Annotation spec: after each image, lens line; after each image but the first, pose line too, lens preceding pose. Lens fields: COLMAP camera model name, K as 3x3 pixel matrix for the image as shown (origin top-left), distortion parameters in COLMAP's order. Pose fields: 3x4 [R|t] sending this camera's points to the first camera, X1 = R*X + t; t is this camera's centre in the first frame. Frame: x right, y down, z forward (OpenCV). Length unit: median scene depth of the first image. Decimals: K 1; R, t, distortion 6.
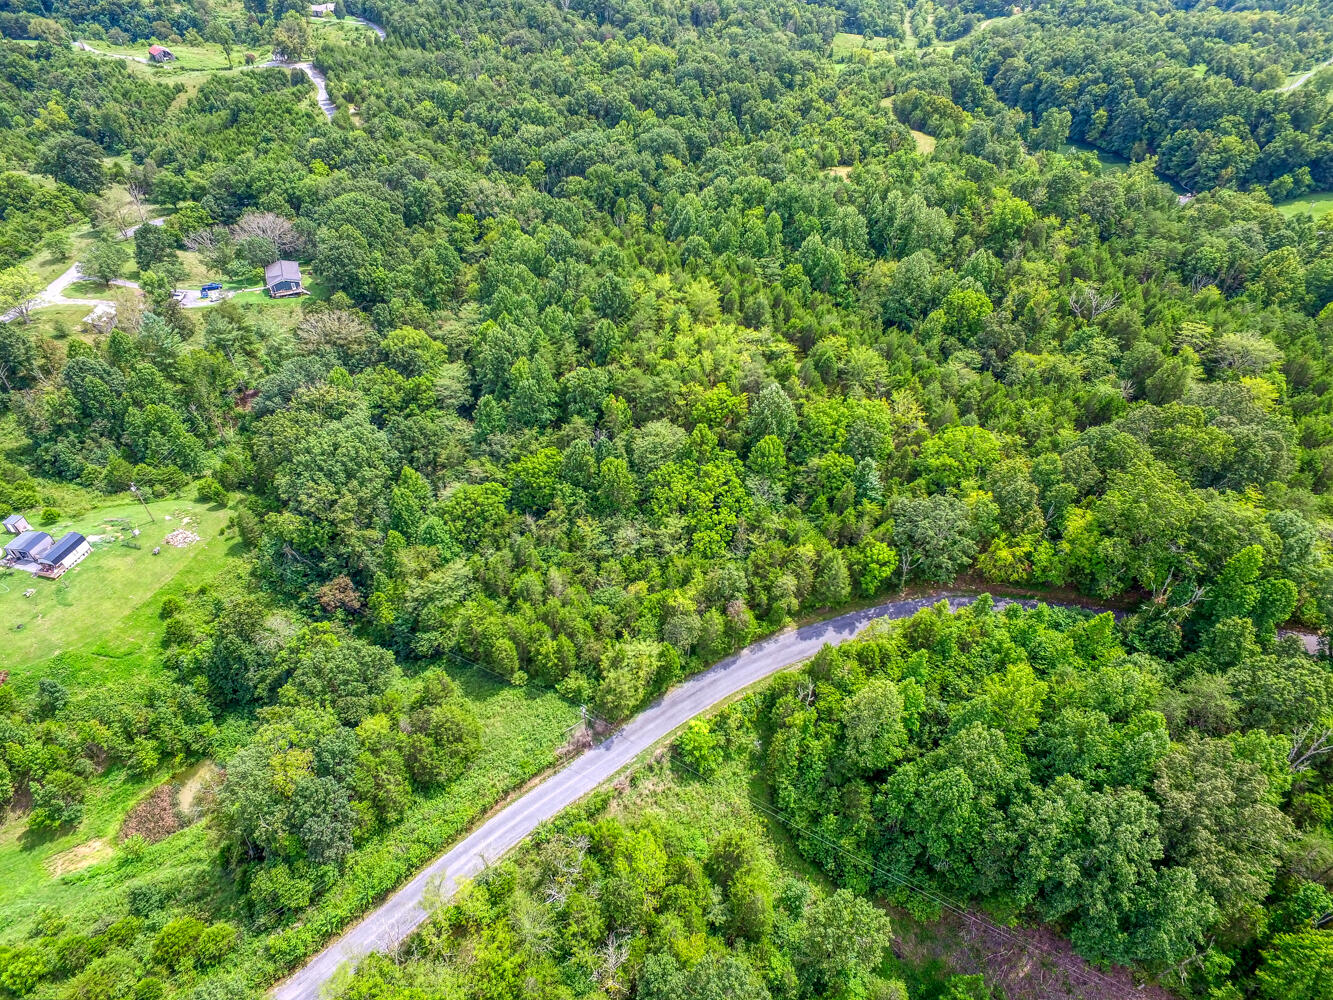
lens RADIAL K [[779.3, 0, 666.6], [0, 779.3, 502.6], [0, 0, 1]] dist [-0.008758, 0.011438]
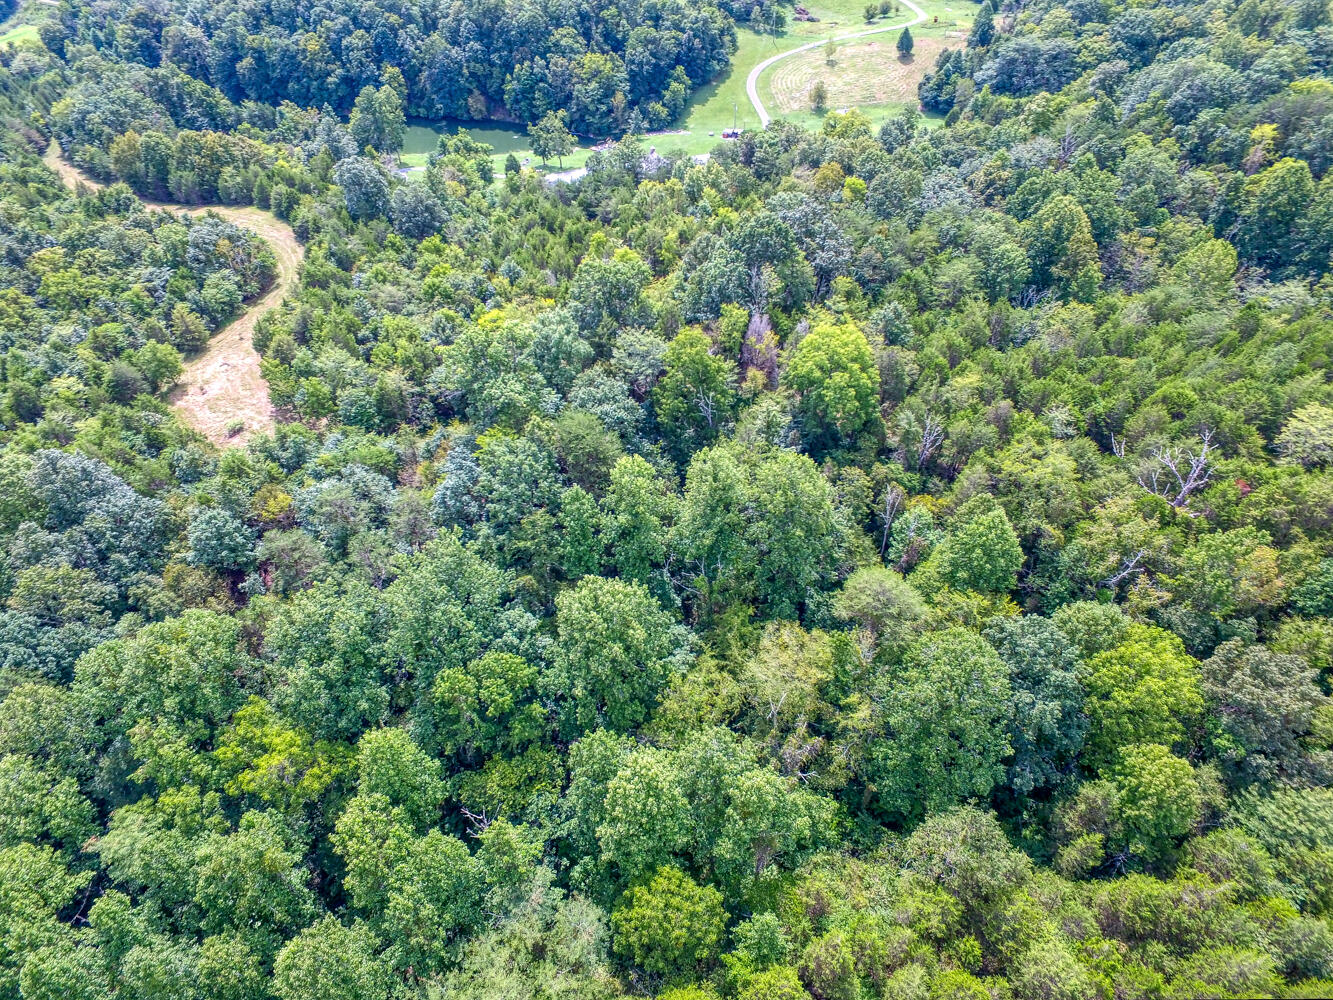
lens RADIAL K [[779.3, 0, 672.2], [0, 779.3, 502.9], [0, 0, 1]] dist [-0.008758, 0.011438]
pose [[0.515785, -0.613003, 0.598492, 0.112236], [0.573021, 0.766170, 0.290914, -0.634559], [-0.636878, 0.192900, 0.746442, 0.964932]]
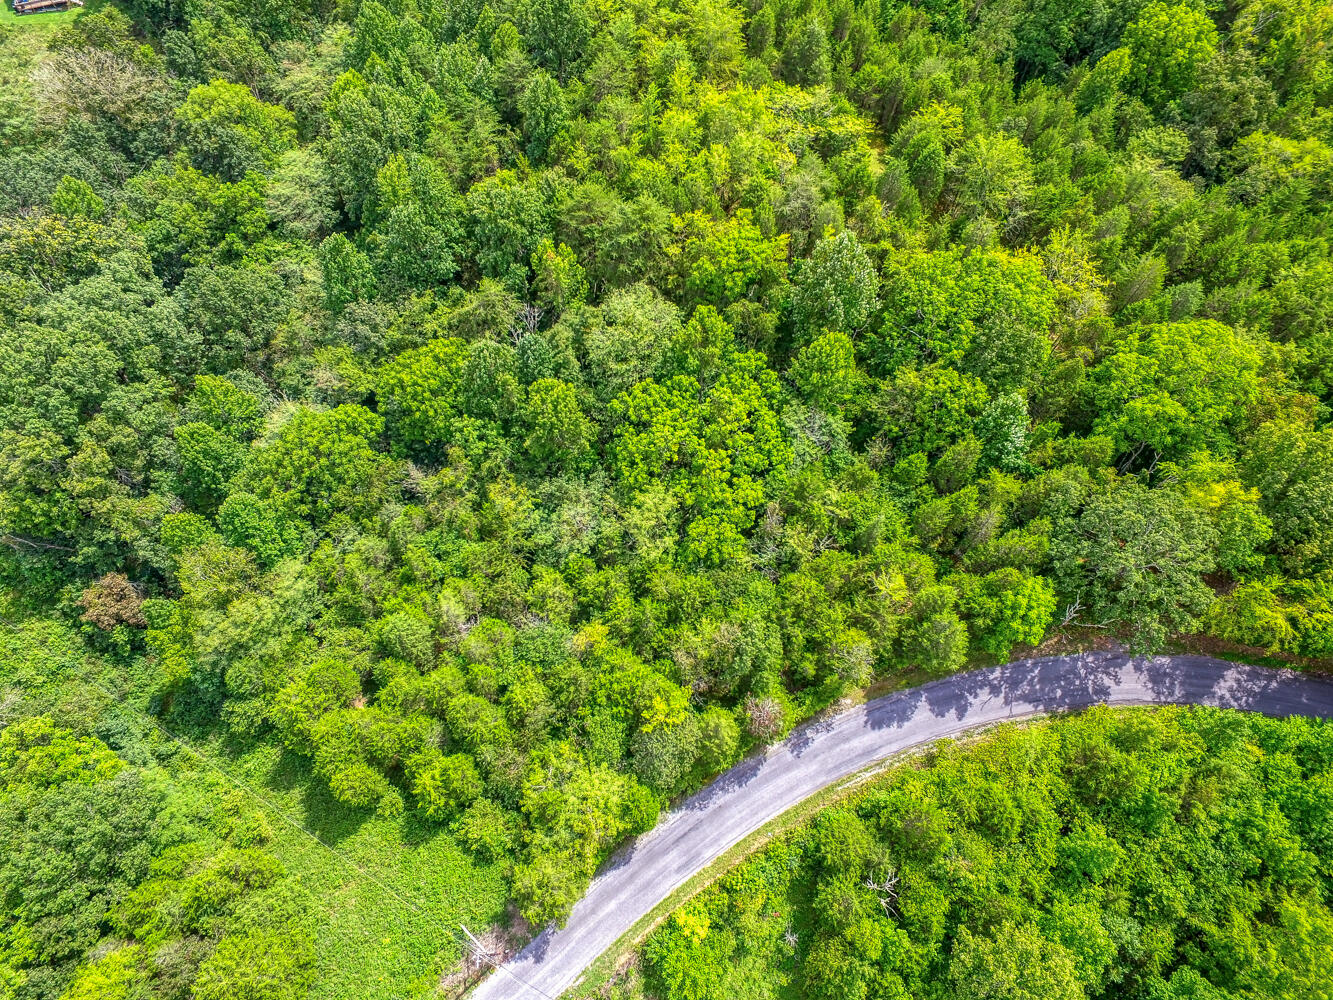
lens RADIAL K [[779.3, 0, 667.5], [0, 779.3, 502.8], [0, 0, 1]] dist [-0.008758, 0.011438]
pose [[0.999972, 0.000824, -0.007463, 0.018701], [0.001725, 0.942152, 0.335182, -0.137313], [0.007308, -0.335185, 0.942124, 0.380136]]
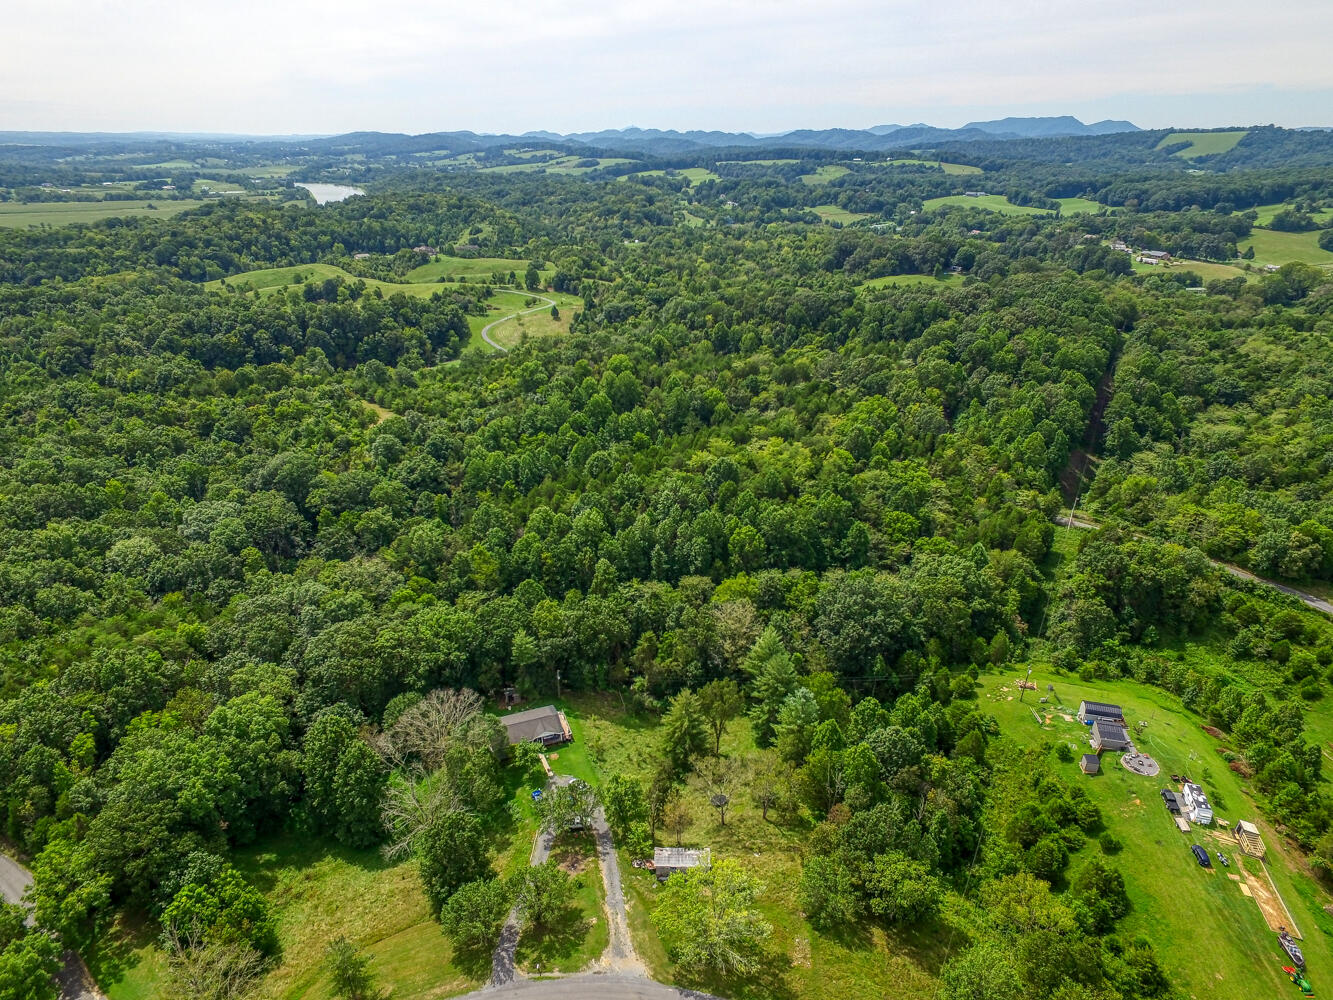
lens RADIAL K [[779.3, 0, 665.2], [0, 779.3, 509.1], [0, 0, 1]] dist [-0.008758, 0.011438]
pose [[0.035580, -0.437339, 0.898593, -1.403914], [0.647476, 0.695013, 0.312621, -0.771235], [-0.761255, 0.570694, 0.307894, 0.788866]]
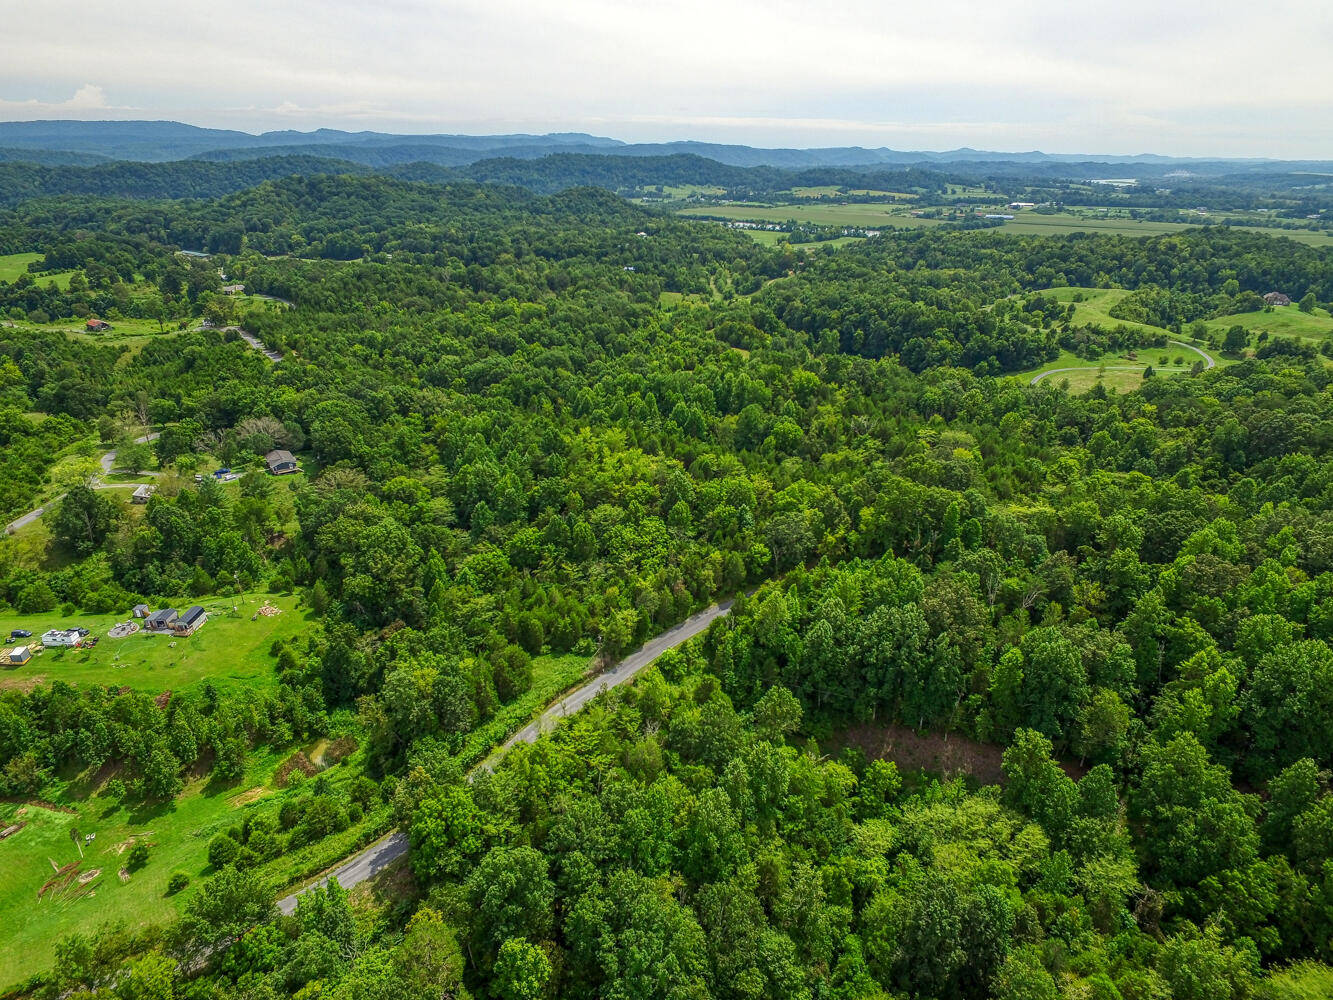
lens RADIAL K [[779.3, 0, 668.5], [0, 779.3, 496.9], [0, 0, 1]] dist [-0.008758, 0.011438]
pose [[0.977790, -0.085266, 0.191461, -0.160130], [0.137852, 0.949742, -0.281045, 0.293200], [-0.157875, 0.301196, 0.940402, -0.395329]]
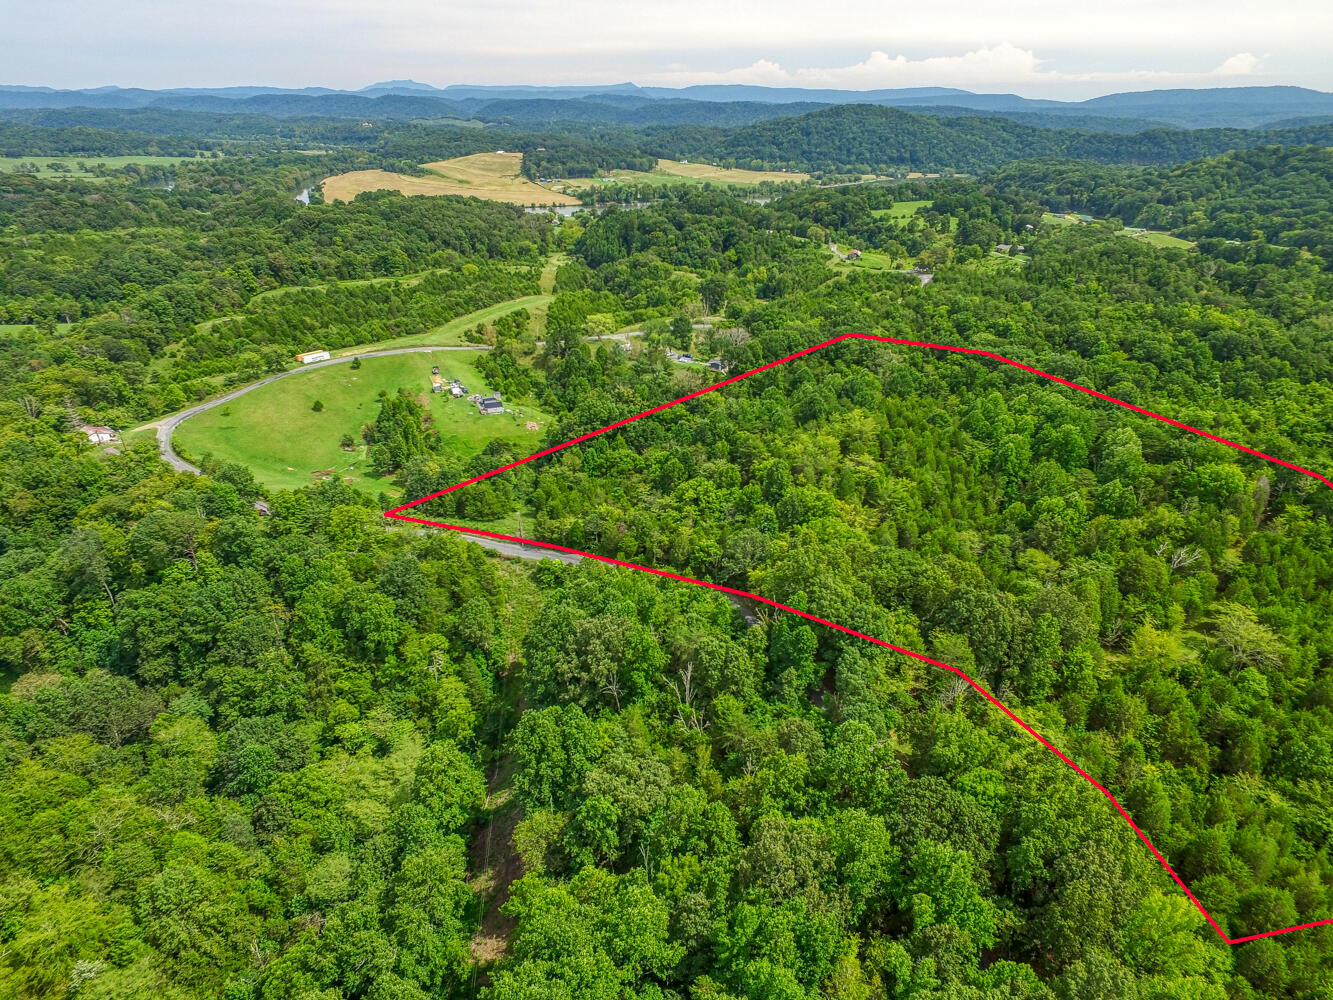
lens RADIAL K [[779.3, 0, 669.2], [0, 779.3, 505.2], [0, 0, 1]] dist [-0.008758, 0.011438]
pose [[0.587716, 0.367934, -0.720565, 0.956572], [-0.538423, 0.842628, -0.008894, 0.039640], [0.603896, 0.393197, 0.693330, -0.078440]]
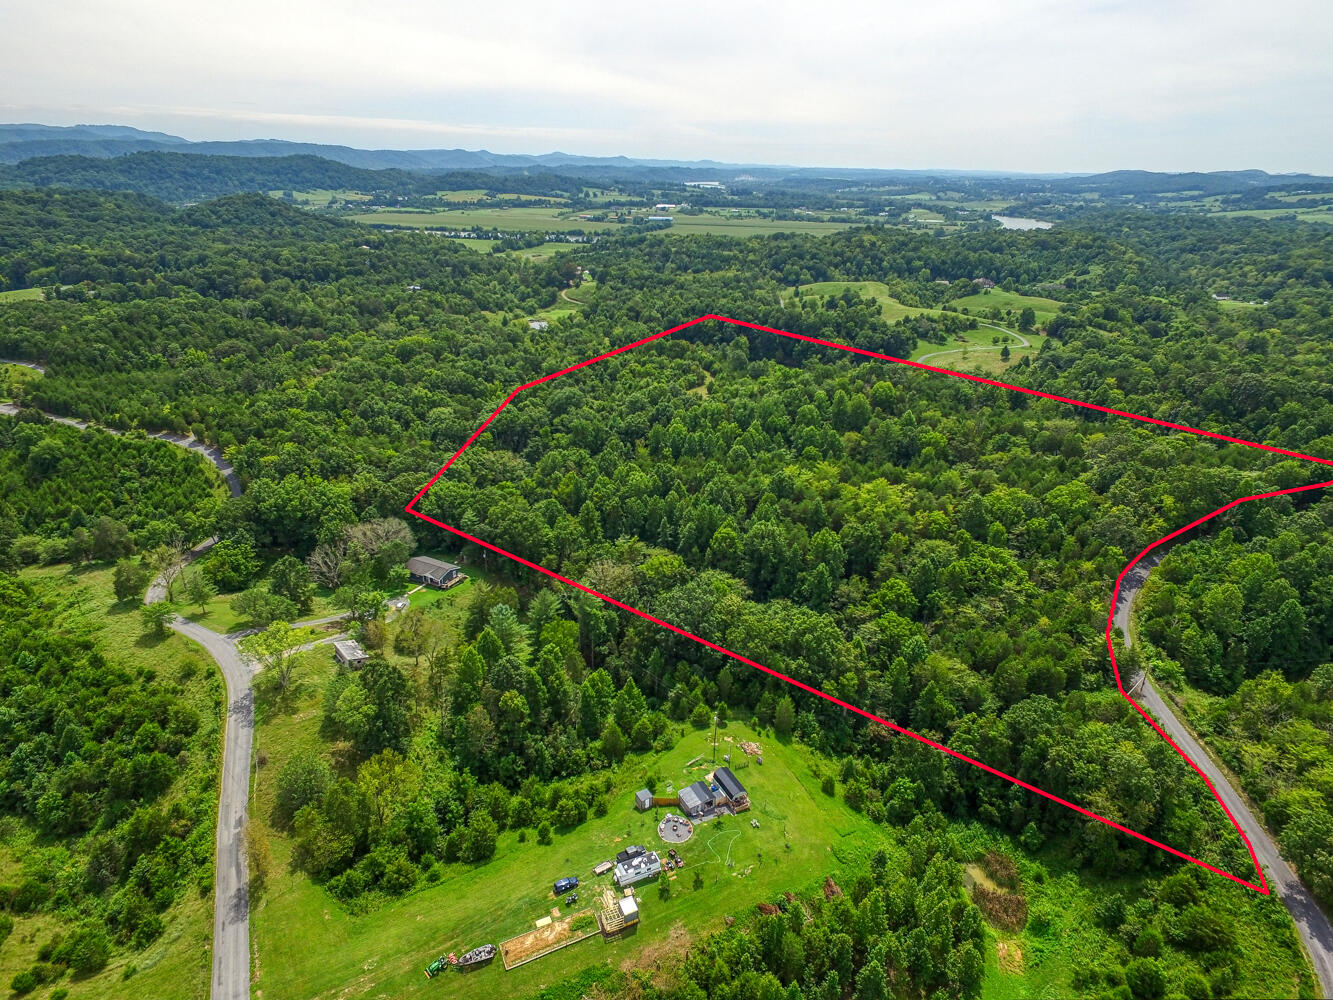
lens RADIAL K [[779.3, 0, 671.7], [0, 779.3, 502.8], [0, 0, 1]] dist [-0.008758, 0.011438]
pose [[0.771499, -0.247801, 0.585990, -1.111822], [0.406363, 0.900613, -0.154160, -0.125699], [-0.489549, 0.357059, 0.795519, 0.047960]]
